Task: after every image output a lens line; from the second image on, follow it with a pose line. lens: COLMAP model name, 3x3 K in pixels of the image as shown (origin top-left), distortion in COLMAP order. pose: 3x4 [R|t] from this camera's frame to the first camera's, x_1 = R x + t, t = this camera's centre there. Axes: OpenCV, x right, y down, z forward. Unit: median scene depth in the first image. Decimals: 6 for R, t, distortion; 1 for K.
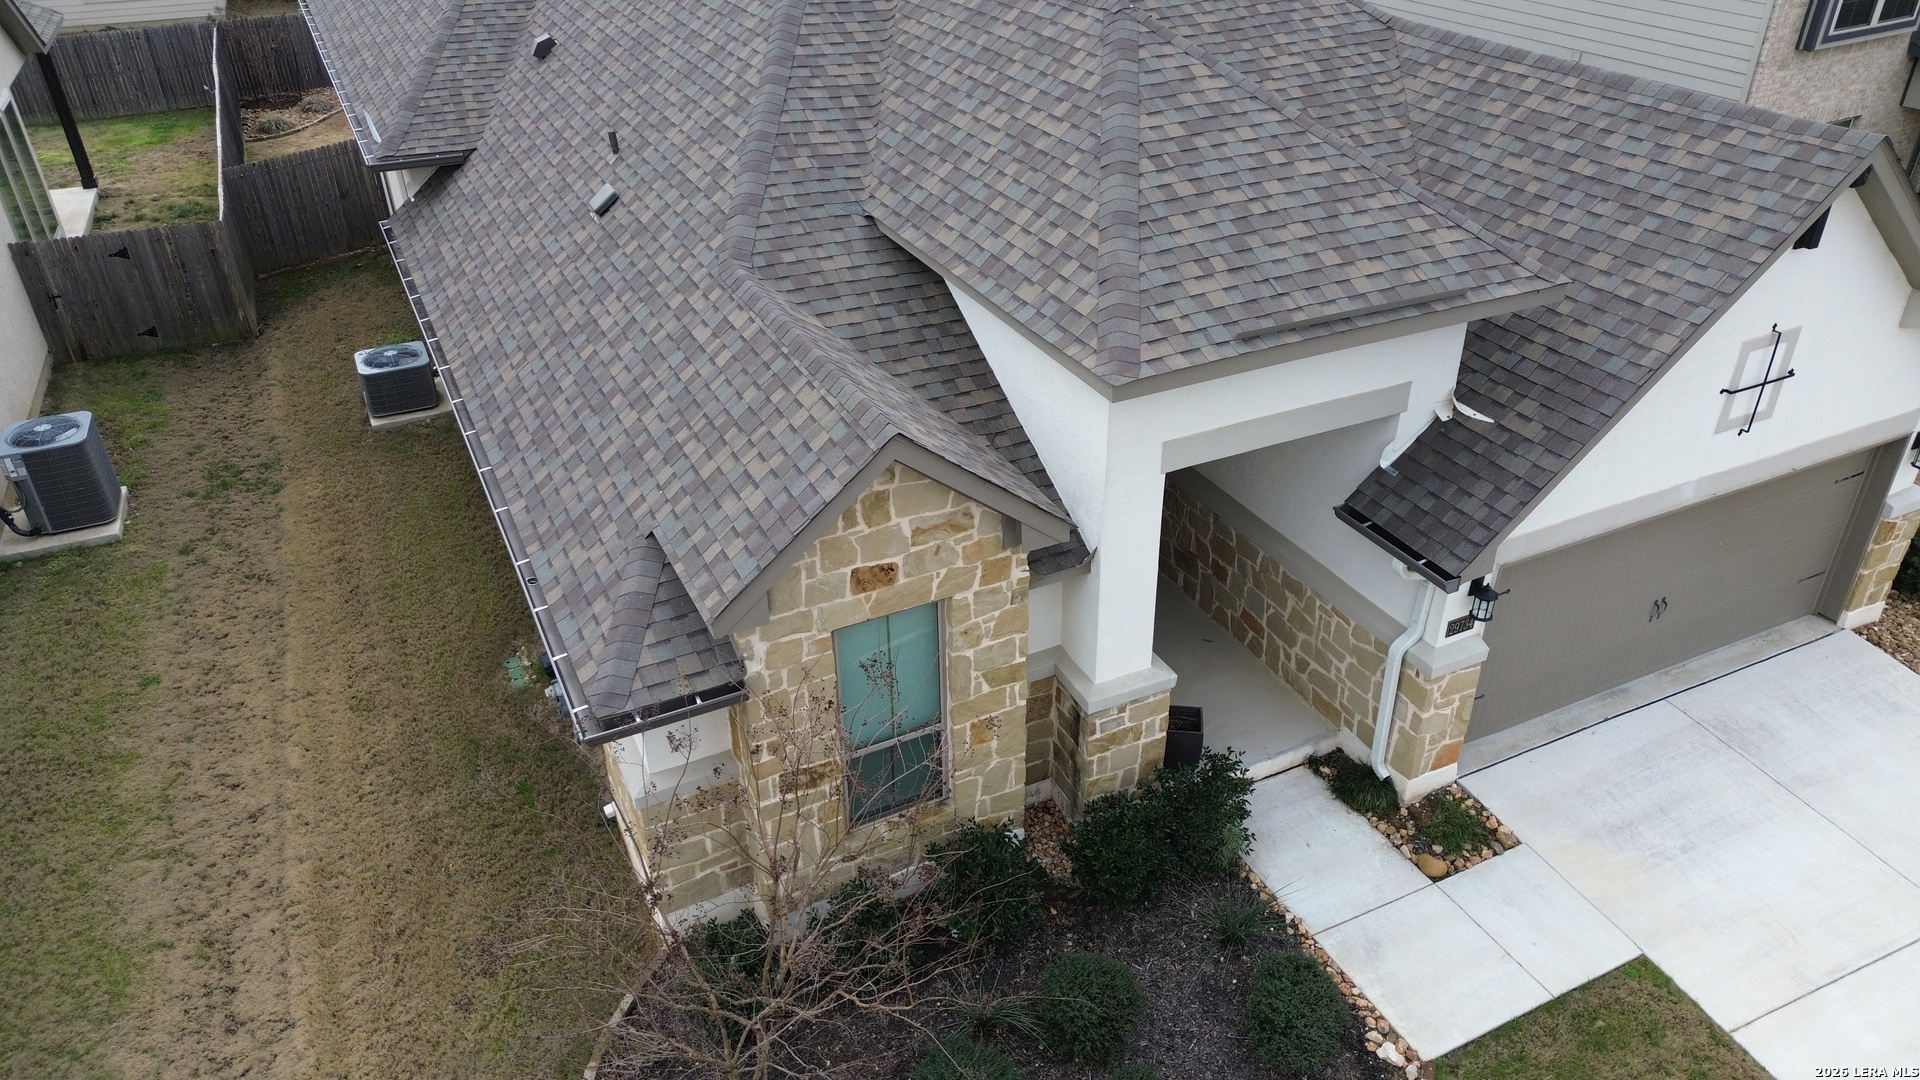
lens RADIAL K [[1338.0, 0, 960.0], [0, 1338.0, 540.0], [0, 0, 1]] dist [0.085331, -0.096603]
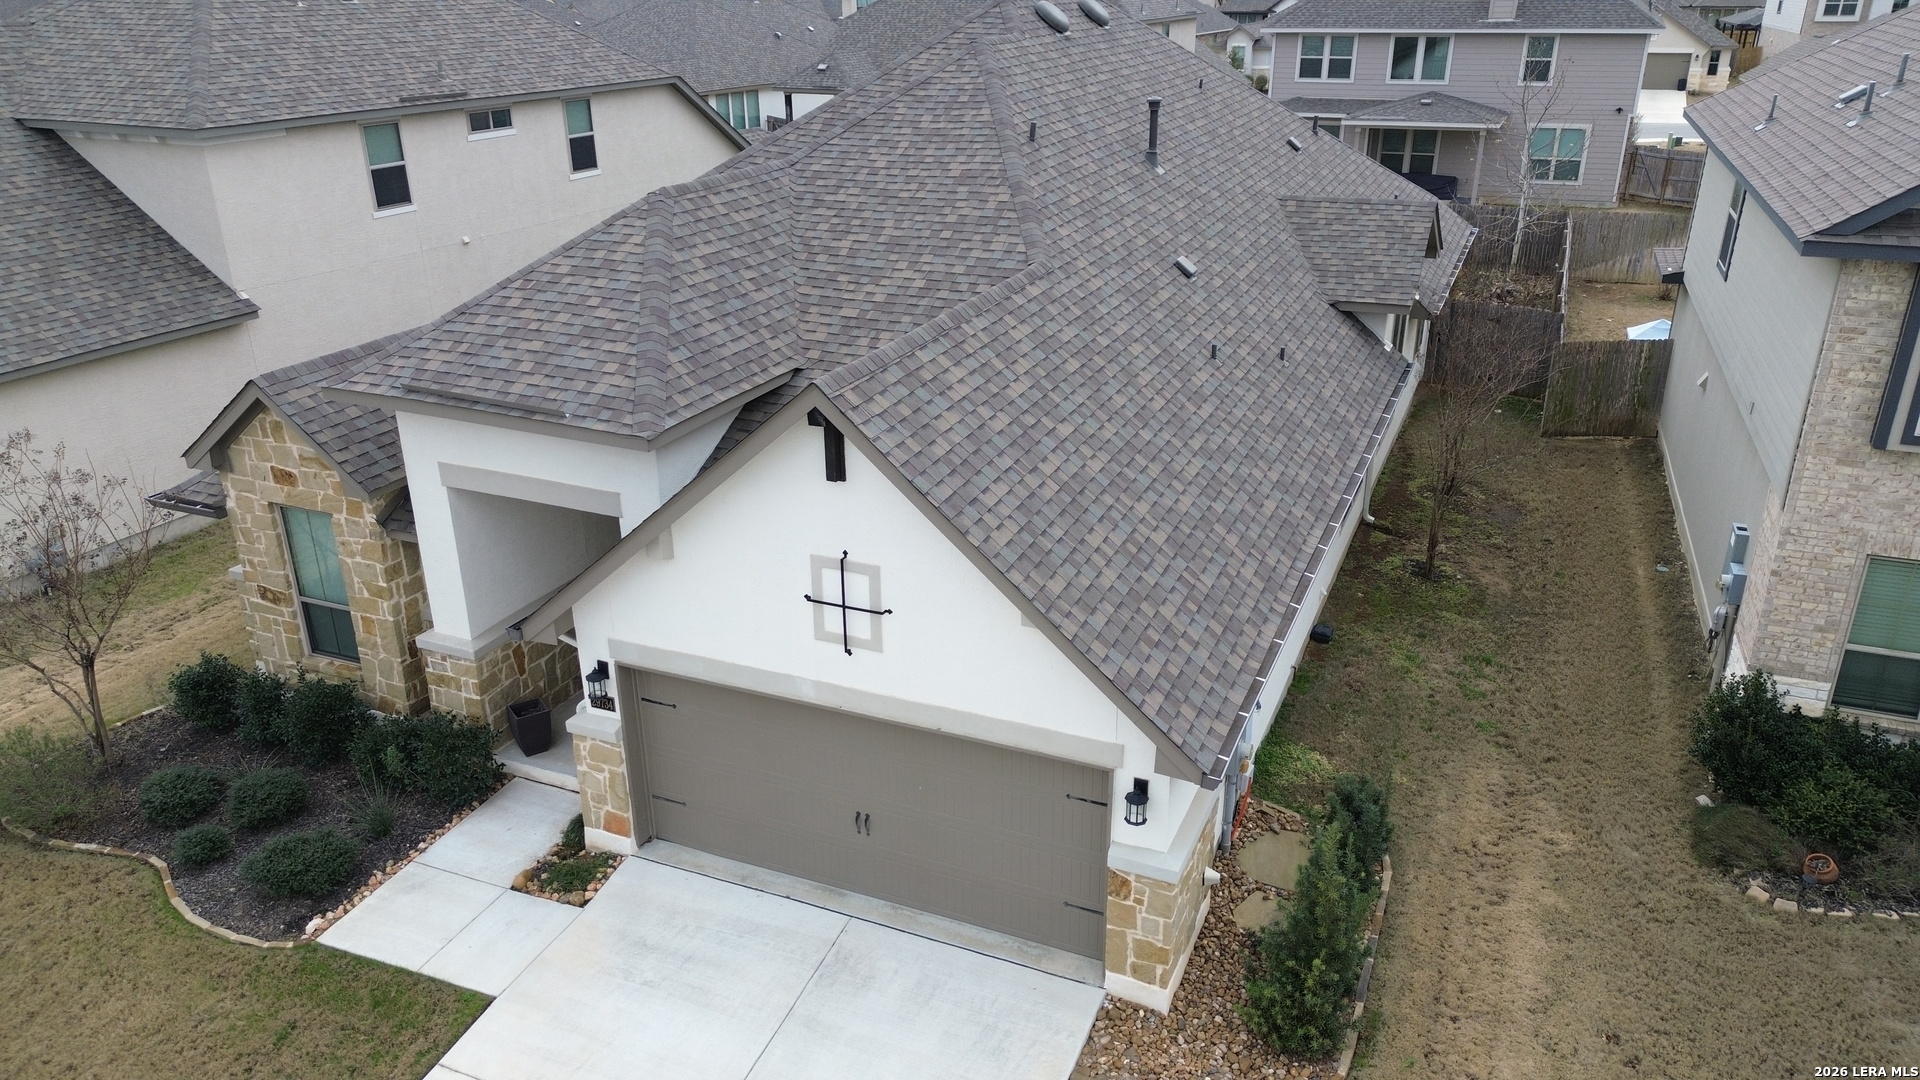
lens RADIAL K [[1344.0, 0, 975.9], [0, 1344.0, 546.4], [0, 0, 1]] dist [0.083695, -0.086468]
pose [[0.657578, 0.306043, -0.688425, 1.523806], [-0.402625, 0.915095, 0.022227, -0.248697], [0.636777, 0.262562, 0.724967, 0.335618]]
